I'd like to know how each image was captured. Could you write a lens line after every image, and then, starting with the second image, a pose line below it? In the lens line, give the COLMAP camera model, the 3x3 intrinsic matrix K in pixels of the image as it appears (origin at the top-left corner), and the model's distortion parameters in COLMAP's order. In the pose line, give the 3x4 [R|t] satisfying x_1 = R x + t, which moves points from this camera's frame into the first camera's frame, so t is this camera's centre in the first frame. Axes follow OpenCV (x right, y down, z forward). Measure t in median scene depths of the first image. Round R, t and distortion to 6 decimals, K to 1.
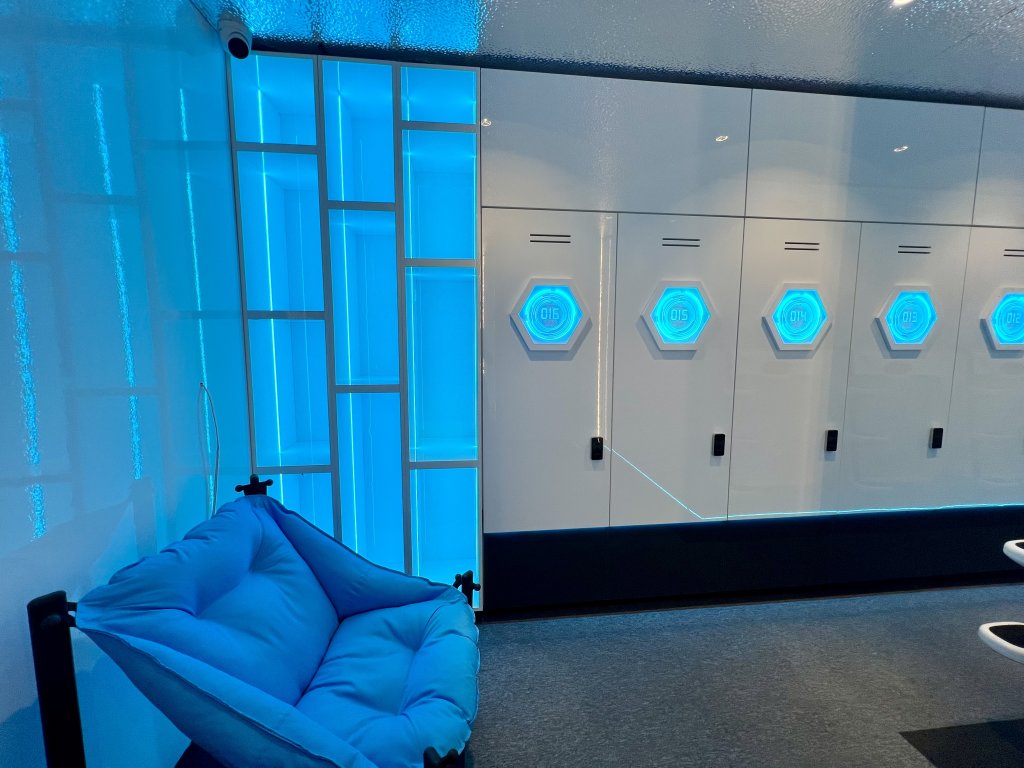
lens RADIAL K [[413.0, 0, 510.4], [0, 413.0, 380.4], [0, 0, 1]] dist [-0.001553, -0.000377]
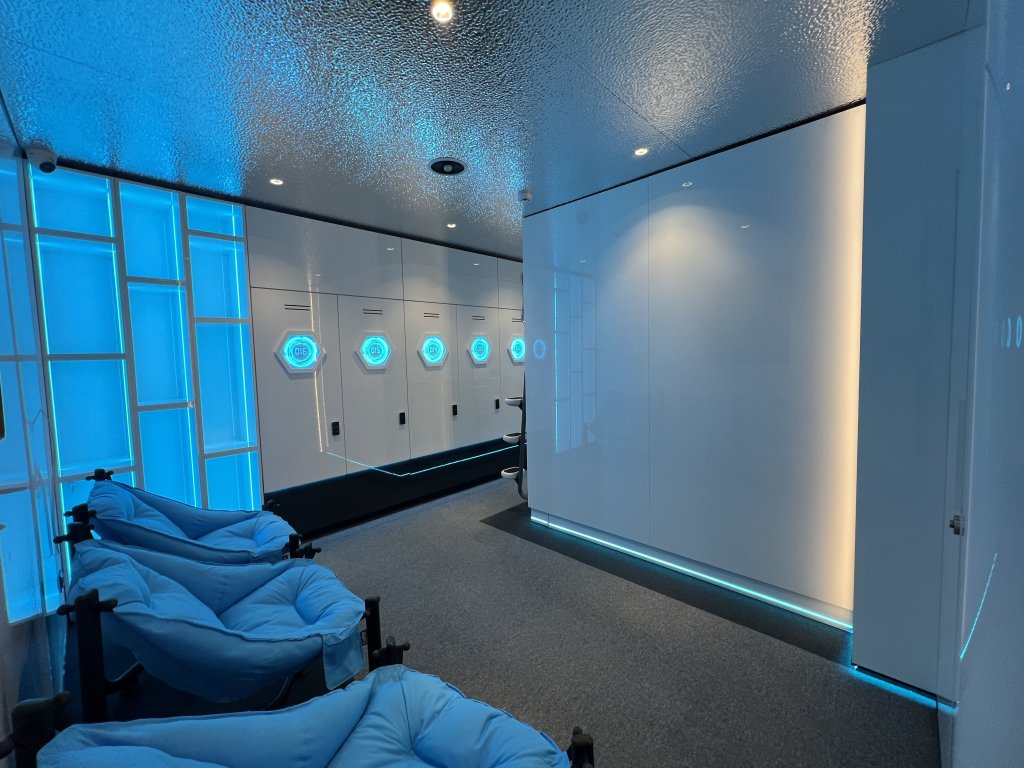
lens RADIAL K [[413.0, 0, 510.0], [0, 413.0, 380.9], [0, 0, 1]] dist [-0.001553, -0.000377]
pose [[0.769718, -0.064014, 0.635166, -0.317008], [0.093134, 0.995575, -0.012526, 0.058787], [-0.631554, 0.068797, 0.772274, -0.812764]]
